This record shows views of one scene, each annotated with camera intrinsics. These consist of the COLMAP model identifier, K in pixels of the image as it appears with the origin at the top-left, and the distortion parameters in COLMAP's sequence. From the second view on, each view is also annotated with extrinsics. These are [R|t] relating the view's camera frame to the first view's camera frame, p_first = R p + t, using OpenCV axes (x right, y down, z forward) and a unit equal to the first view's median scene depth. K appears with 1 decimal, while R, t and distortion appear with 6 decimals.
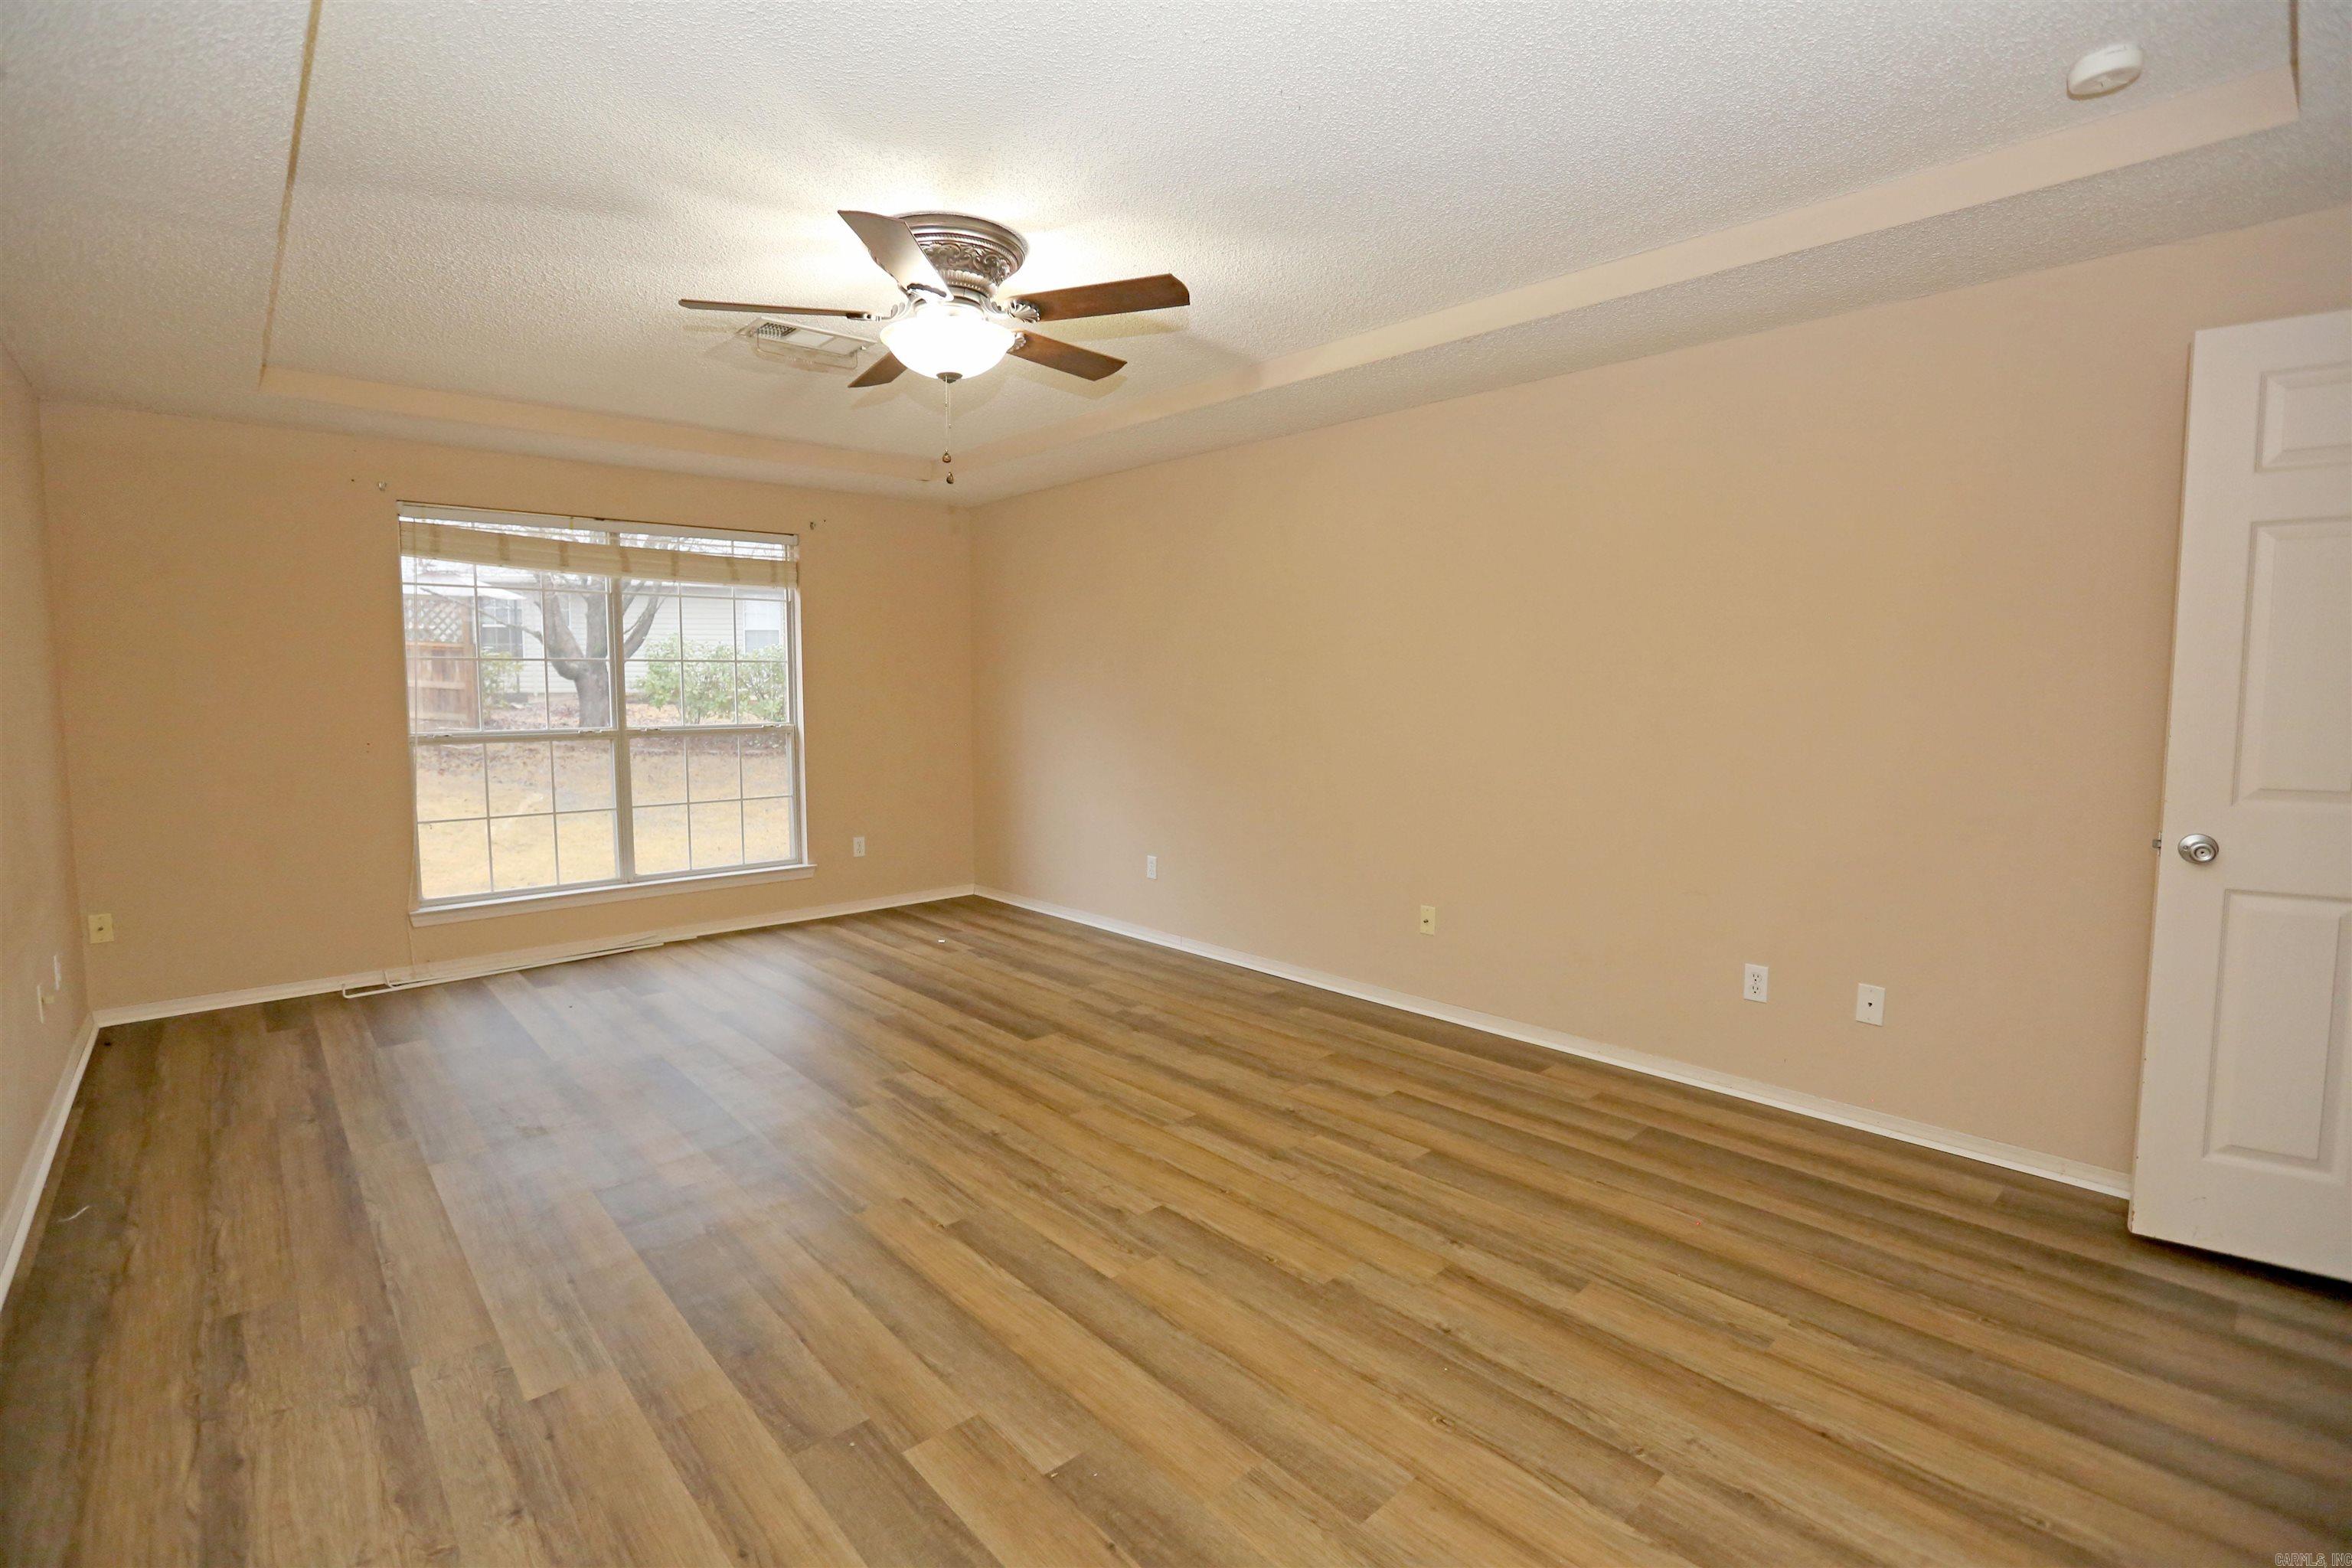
lens RADIAL K [[1067.2, 0, 1171.6], [0, 1067.2, 768.4], [0, 0, 1]] dist [-0.057558, 0.020843]
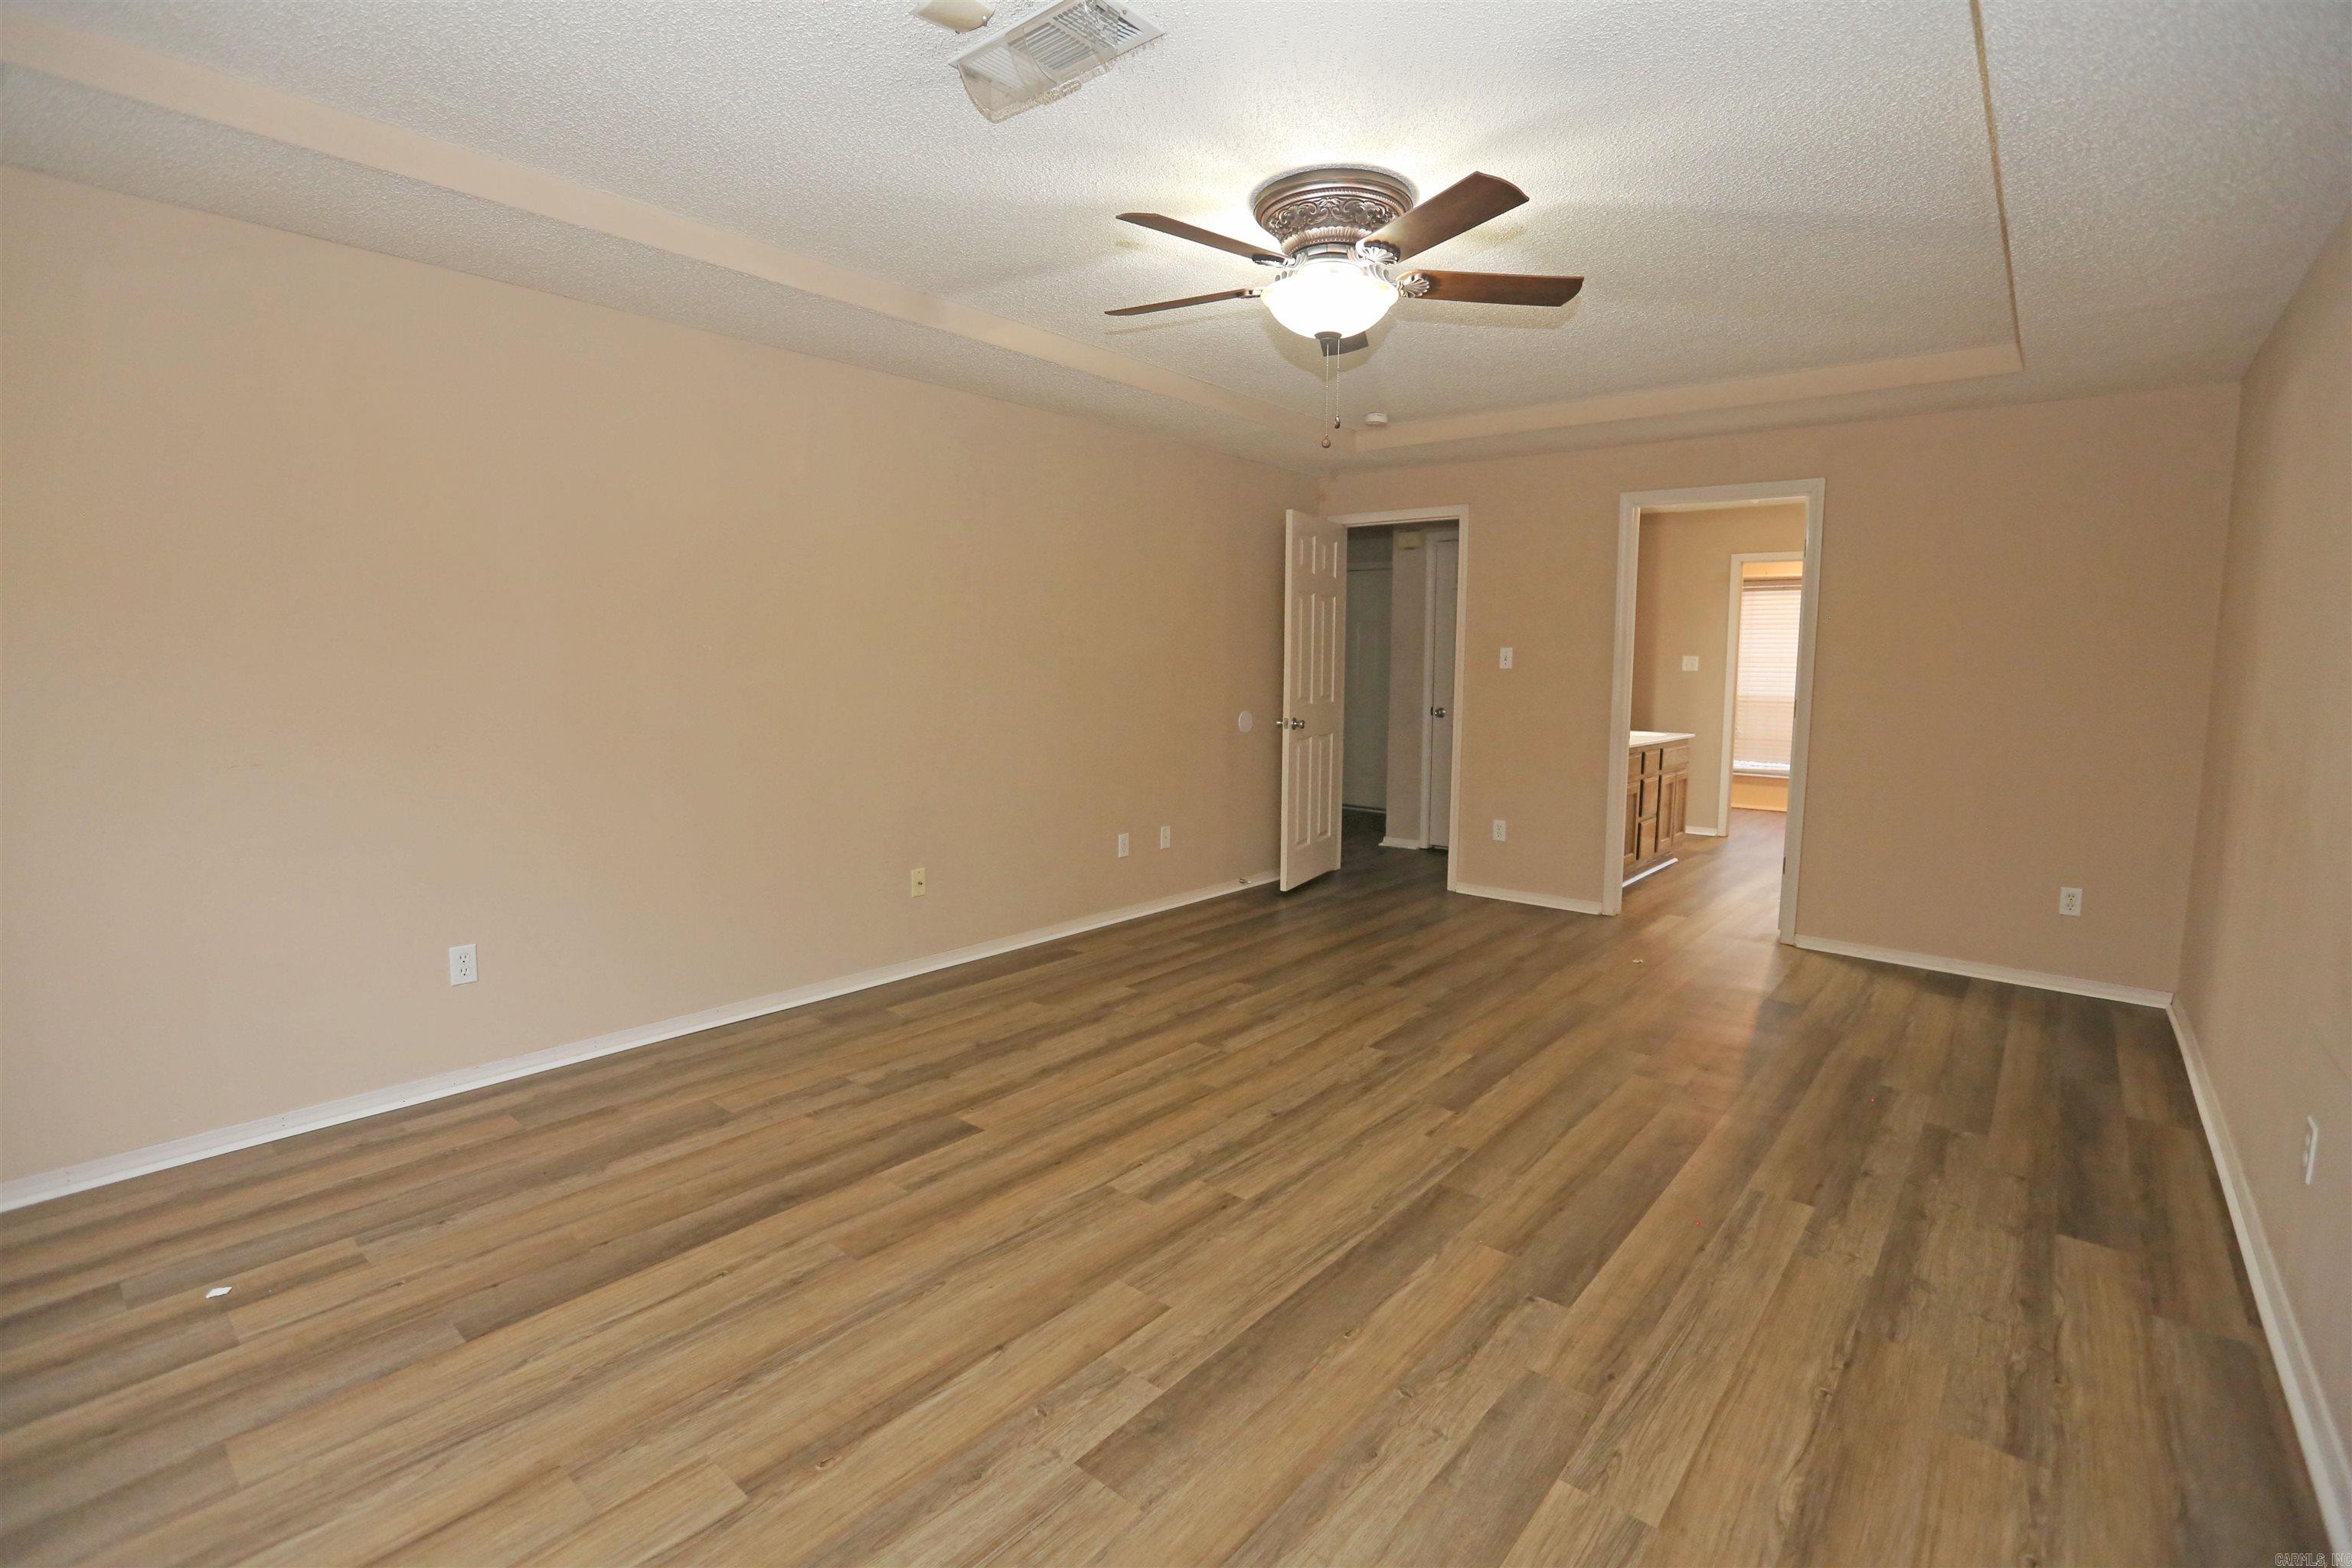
lens RADIAL K [[1067.2, 0, 1171.6], [0, 1067.2, 768.4], [0, 0, 1]] dist [-0.057558, 0.020843]
pose [[-0.124067, -0.100456, 0.987176, -1.017796], [0.070813, 0.991429, 0.109788, -0.080559], [-0.989744, 0.083526, -0.115890, 1.101786]]
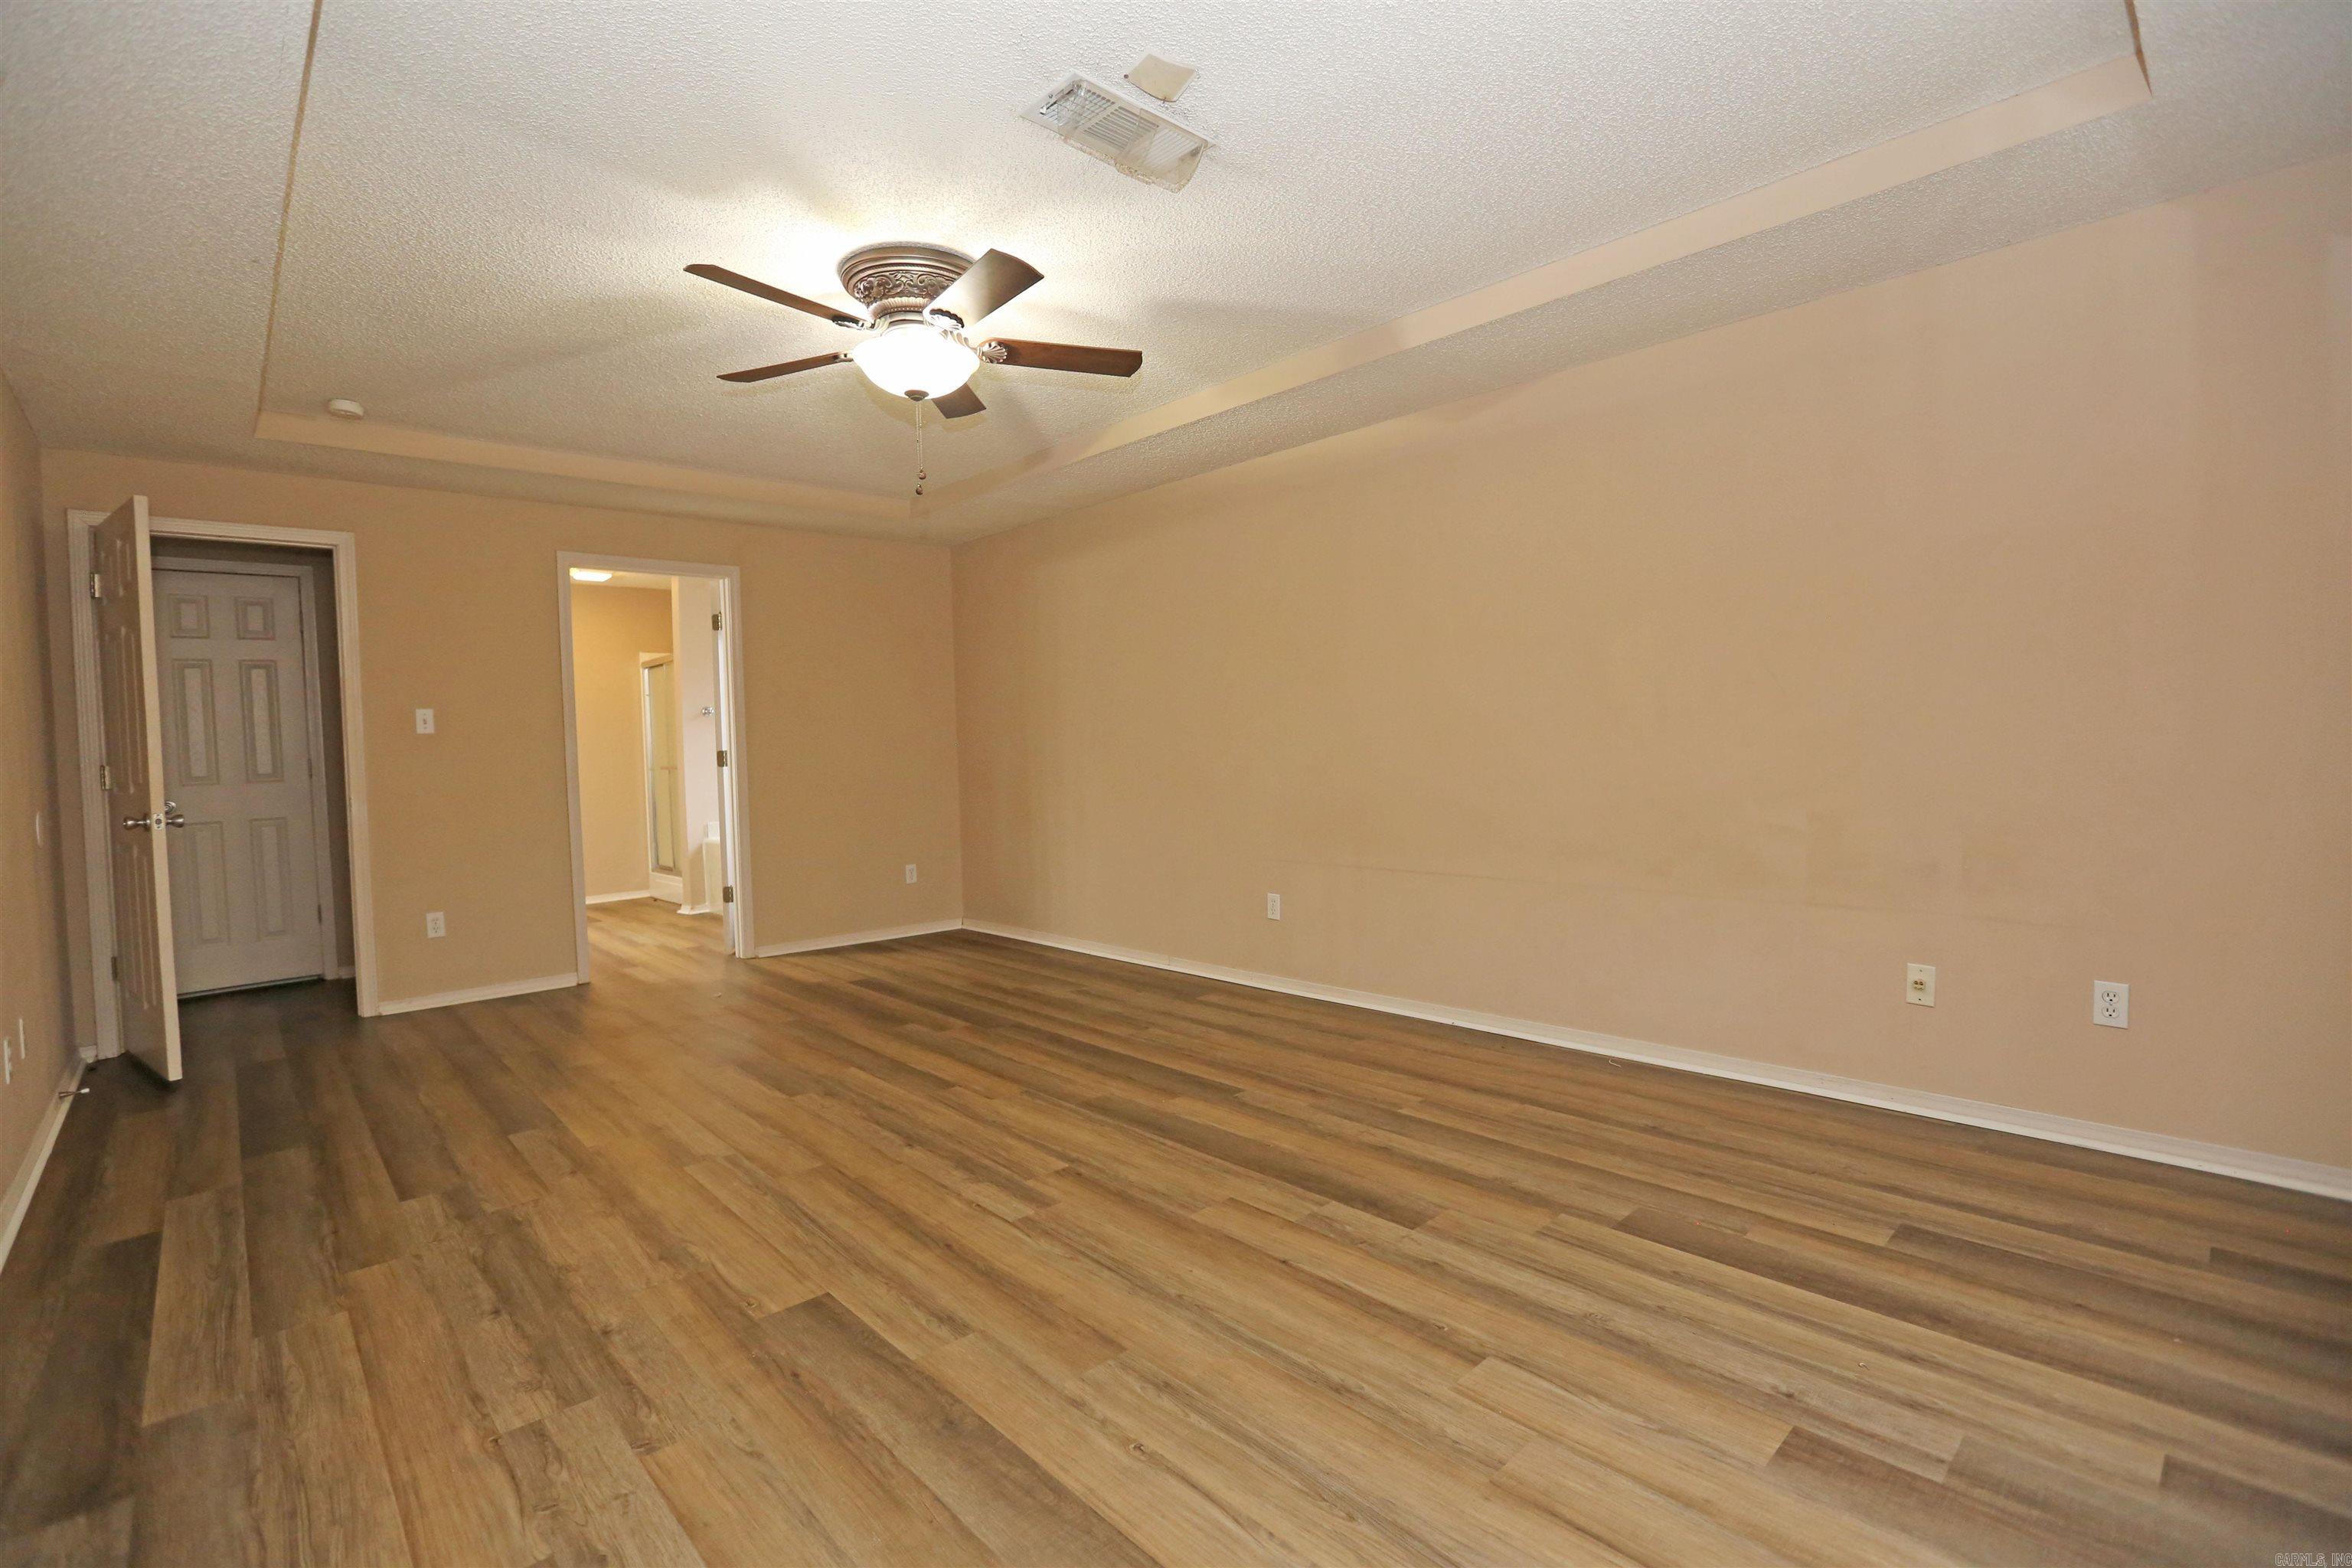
lens RADIAL K [[1070.1, 0, 1168.9], [0, 1070.1, 741.5], [0, 0, 1]] dist [-0.044551, 0.010929]
pose [[-0.999467, 0.032151, -0.005610, -0.382644], [0.031581, 0.996114, 0.082211, -0.089516], [0.008232, 0.081990, -0.996599, 1.811123]]
